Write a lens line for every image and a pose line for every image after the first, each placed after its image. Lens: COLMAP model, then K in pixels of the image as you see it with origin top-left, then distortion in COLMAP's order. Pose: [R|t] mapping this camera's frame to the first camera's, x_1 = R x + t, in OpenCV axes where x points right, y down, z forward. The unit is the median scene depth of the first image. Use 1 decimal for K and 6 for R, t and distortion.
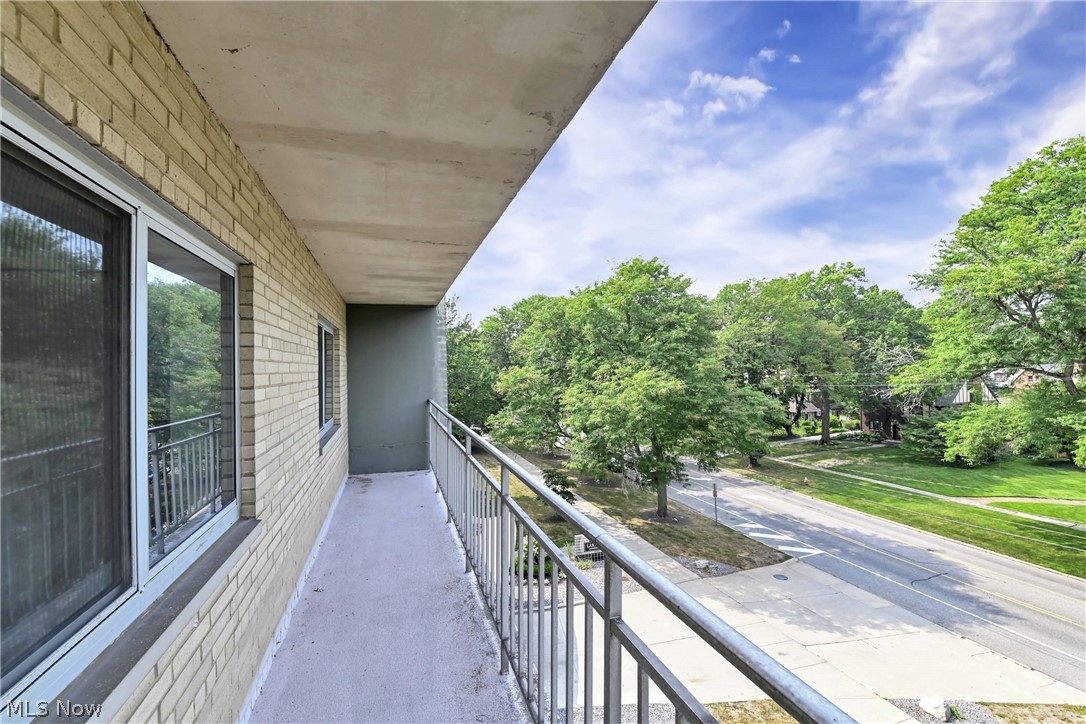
lens RADIAL K [[482.8, 0, 543.0], [0, 482.8, 362.0], [0, 0, 1]] dist [-0.002207, -0.009942]
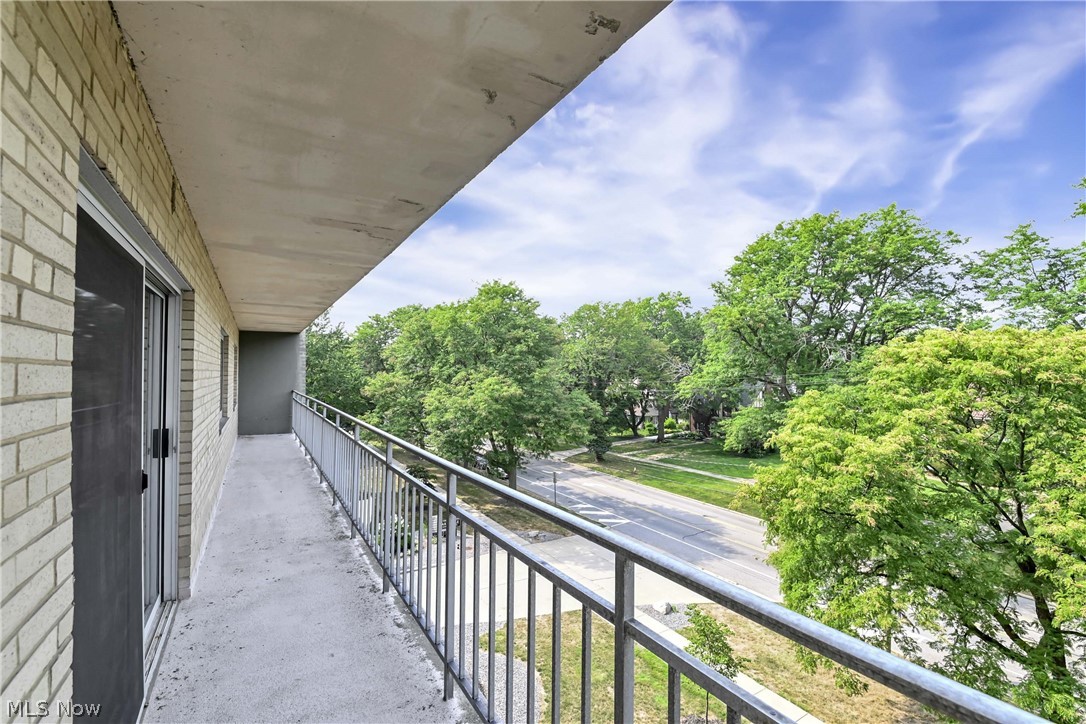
lens RADIAL K [[473.8, 0, 543.0], [0, 473.8, 362.0], [0, 0, 1]] dist [-0.001368, -0.007655]
pose [[0.970933, 0.024269, 0.238119, 0.039781], [-0.020576, 0.999627, -0.017981, -0.001380], [-0.238467, 0.012559, 0.971070, -0.150138]]
